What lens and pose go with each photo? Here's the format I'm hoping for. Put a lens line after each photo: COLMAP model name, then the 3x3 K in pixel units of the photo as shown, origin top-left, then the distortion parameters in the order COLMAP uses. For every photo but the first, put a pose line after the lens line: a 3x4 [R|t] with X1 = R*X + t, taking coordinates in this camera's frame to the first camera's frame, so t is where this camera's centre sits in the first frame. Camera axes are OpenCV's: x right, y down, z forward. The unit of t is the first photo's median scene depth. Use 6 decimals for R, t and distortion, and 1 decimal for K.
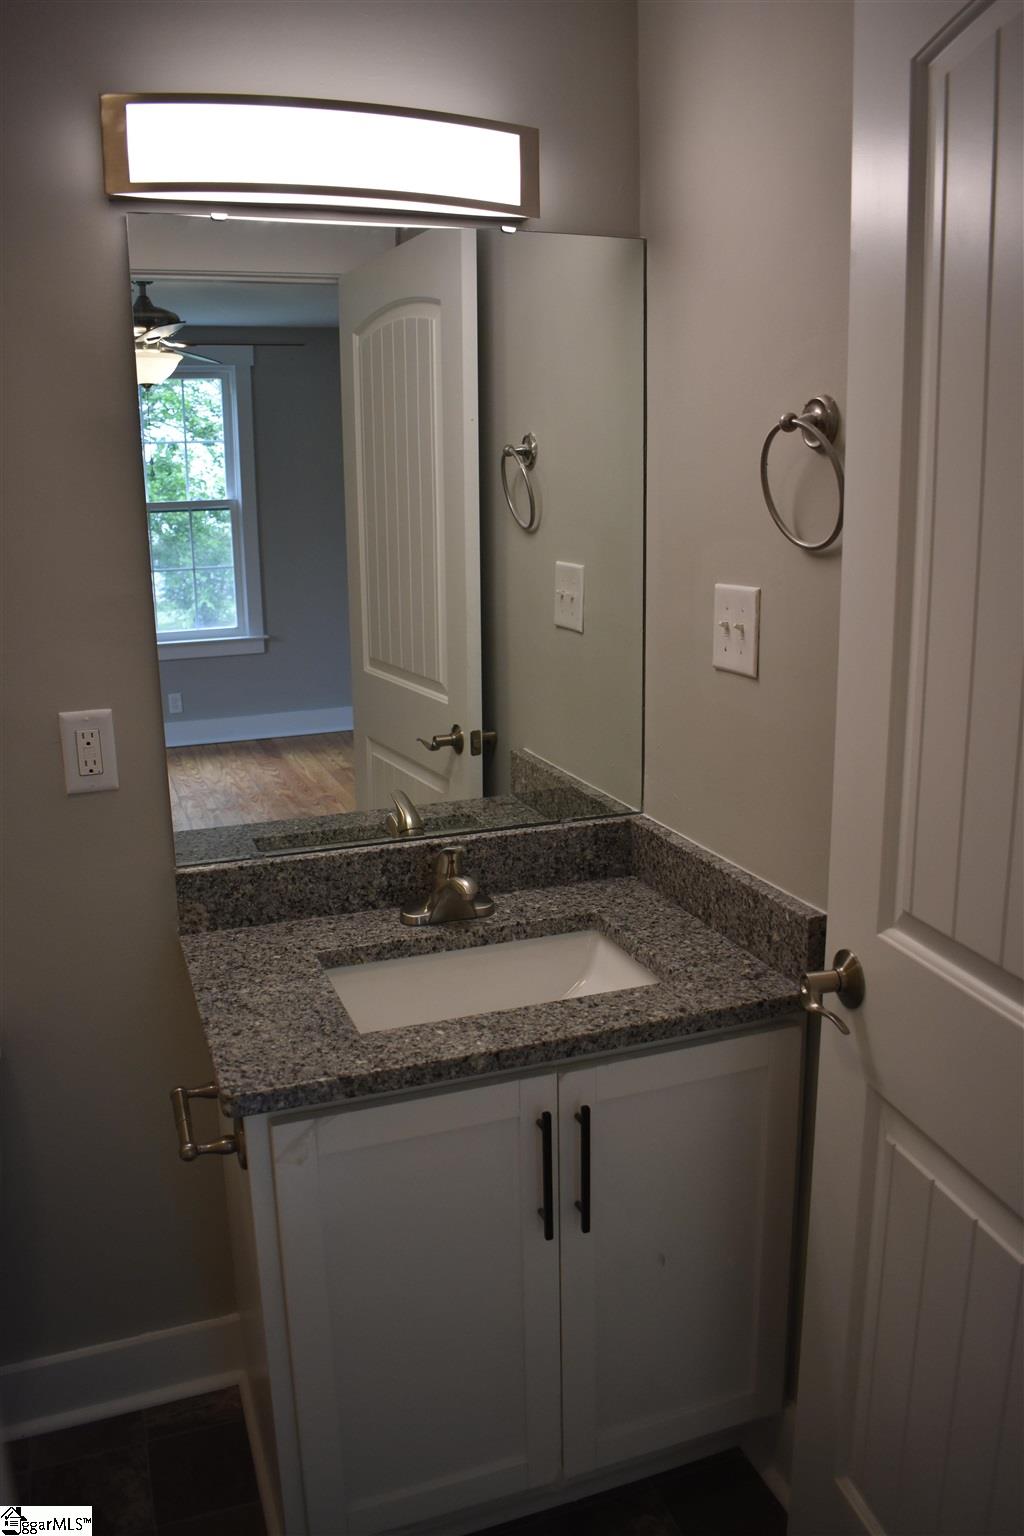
lens RADIAL K [[1195.6, 0, 514.0], [0, 1195.6, 763.9], [0, 0, 1]] dist [-0.096495, 0.015979]
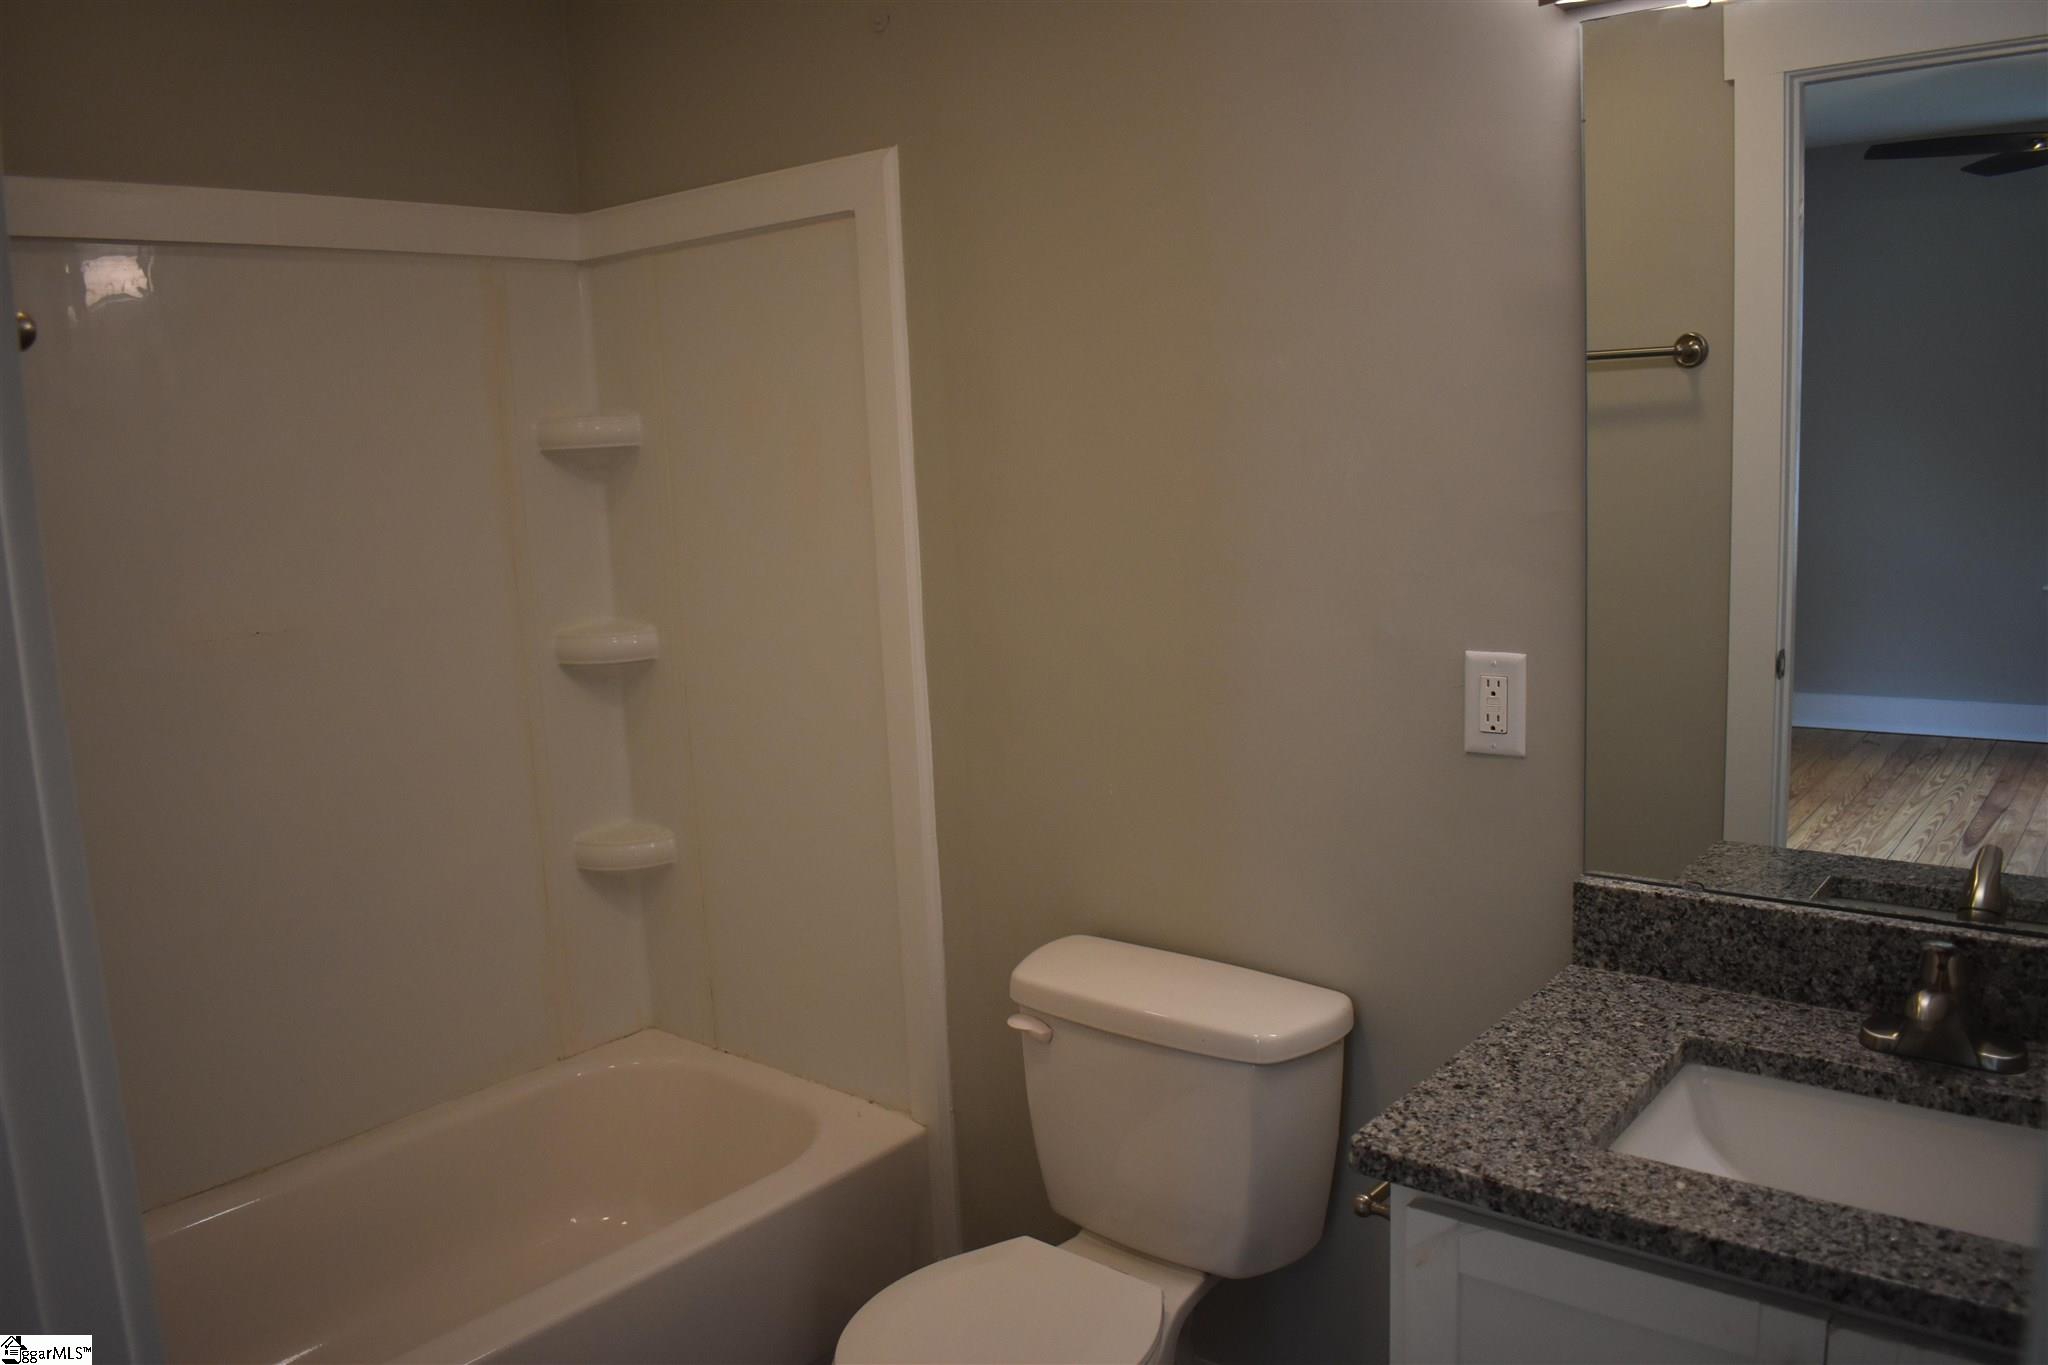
lens RADIAL K [[1594.1, 0, 1030.7], [0, 1594.1, 678.1], [0, 0, 1]] dist [-0.096495, 0.015979]
pose [[0.507224, 0.130456, -0.851883, 0.370978], [-0.152411, 0.986475, 0.060319, -0.042138], [0.848230, 0.099241, 0.520247, 0.168973]]
